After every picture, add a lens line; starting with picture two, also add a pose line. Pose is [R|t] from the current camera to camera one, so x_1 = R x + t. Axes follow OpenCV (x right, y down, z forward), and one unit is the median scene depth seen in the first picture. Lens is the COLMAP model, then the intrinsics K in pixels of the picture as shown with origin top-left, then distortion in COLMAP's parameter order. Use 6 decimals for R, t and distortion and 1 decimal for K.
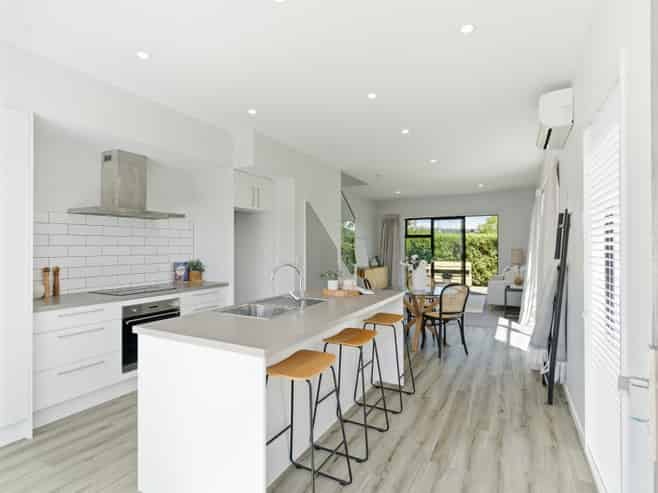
lens RADIAL K [[345.1, 0, 329.0], [0, 345.1, 246.5], [0, 0, 1]] dist [-0.000936, -0.000436]
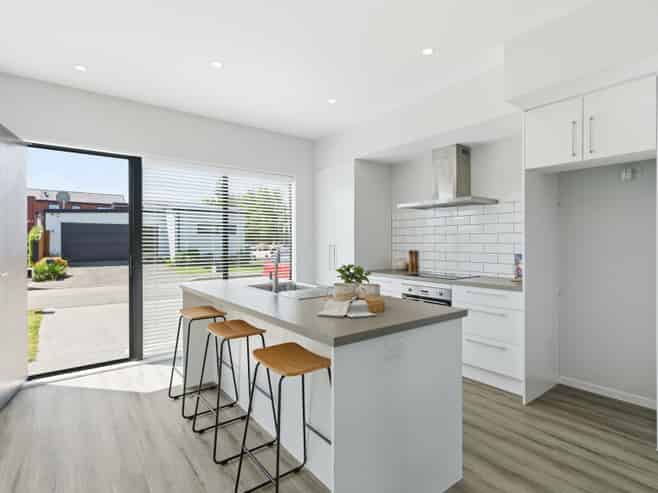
lens RADIAL K [[345.1, 0, 329.0], [0, 345.1, 246.5], [0, 0, 1]] dist [-0.000936, -0.000436]
pose [[-0.398932, 0.014396, -0.916867, 0.612842], [0.002183, 0.999889, 0.014749, 0.021958], [0.916978, 0.003882, -0.398919, 1.215668]]
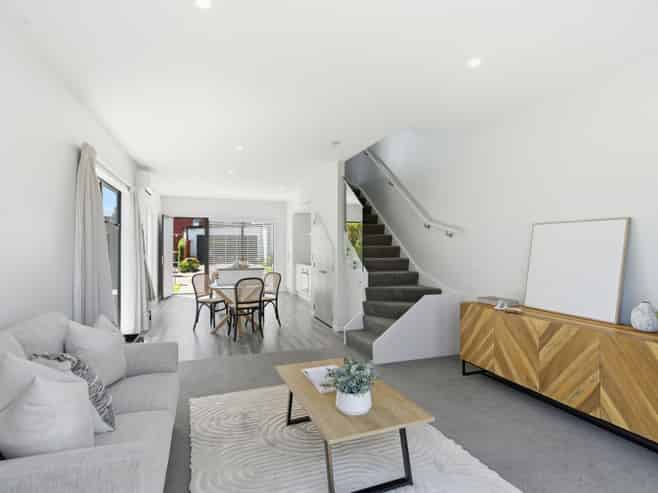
lens RADIAL K [[345.1, 0, 329.0], [0, 345.1, 246.5], [0, 0, 1]] dist [-0.000936, -0.000436]
pose [[-0.661355, -0.008305, -0.750027, 1.171764], [-0.006451, 0.999965, -0.005383, 0.013364], [0.750046, 0.001278, -0.661385, 2.484789]]
